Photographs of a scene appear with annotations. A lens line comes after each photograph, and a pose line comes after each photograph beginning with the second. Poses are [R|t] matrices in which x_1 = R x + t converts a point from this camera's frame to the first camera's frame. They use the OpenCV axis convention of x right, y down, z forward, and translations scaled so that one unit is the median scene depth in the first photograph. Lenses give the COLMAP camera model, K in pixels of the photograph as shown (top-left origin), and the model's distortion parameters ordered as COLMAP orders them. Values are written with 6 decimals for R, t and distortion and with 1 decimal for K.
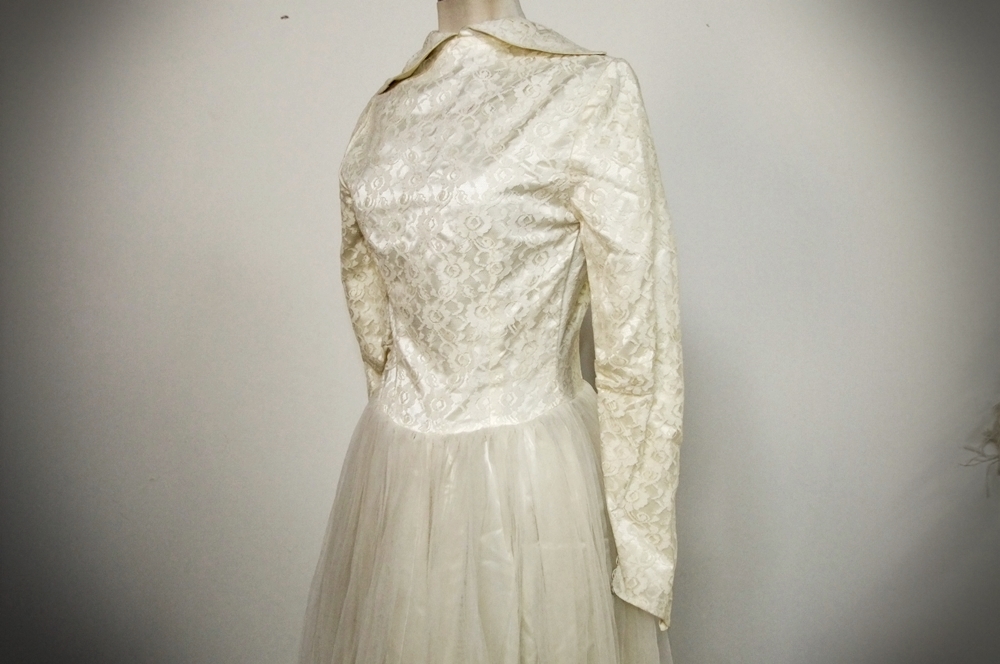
lens RADIAL K [[953.3, 0, 500.0], [0, 953.3, 332.0], [0, 0, 1]] dist [-0.068774, -0.000109]
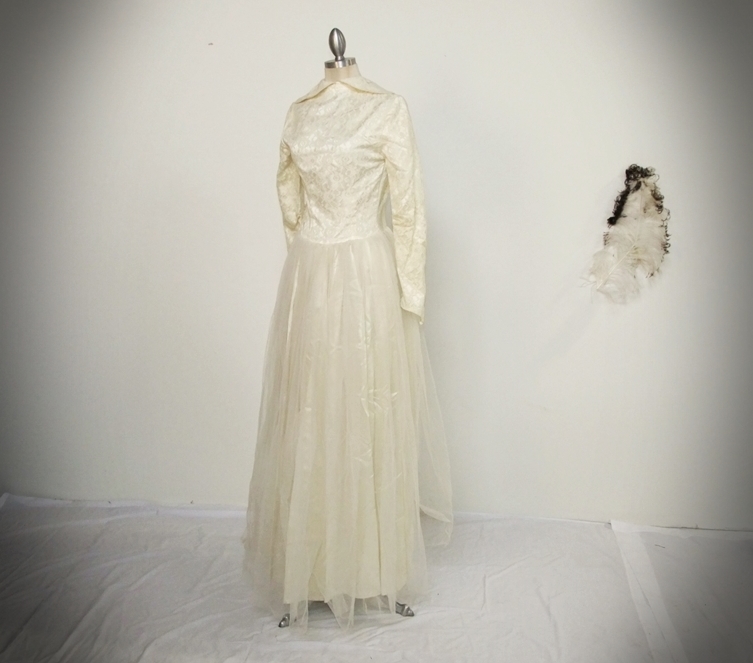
lens RADIAL K [[957.9, 0, 427.1], [0, 957.9, 327.9], [0, 0, 1]] dist [-0.010982, -0.006399]
pose [[0.988461, -0.024521, 0.149475, -0.200956], [0.016985, 0.998529, 0.051488, 0.207370], [-0.150518, -0.048356, 0.987424, -1.586107]]
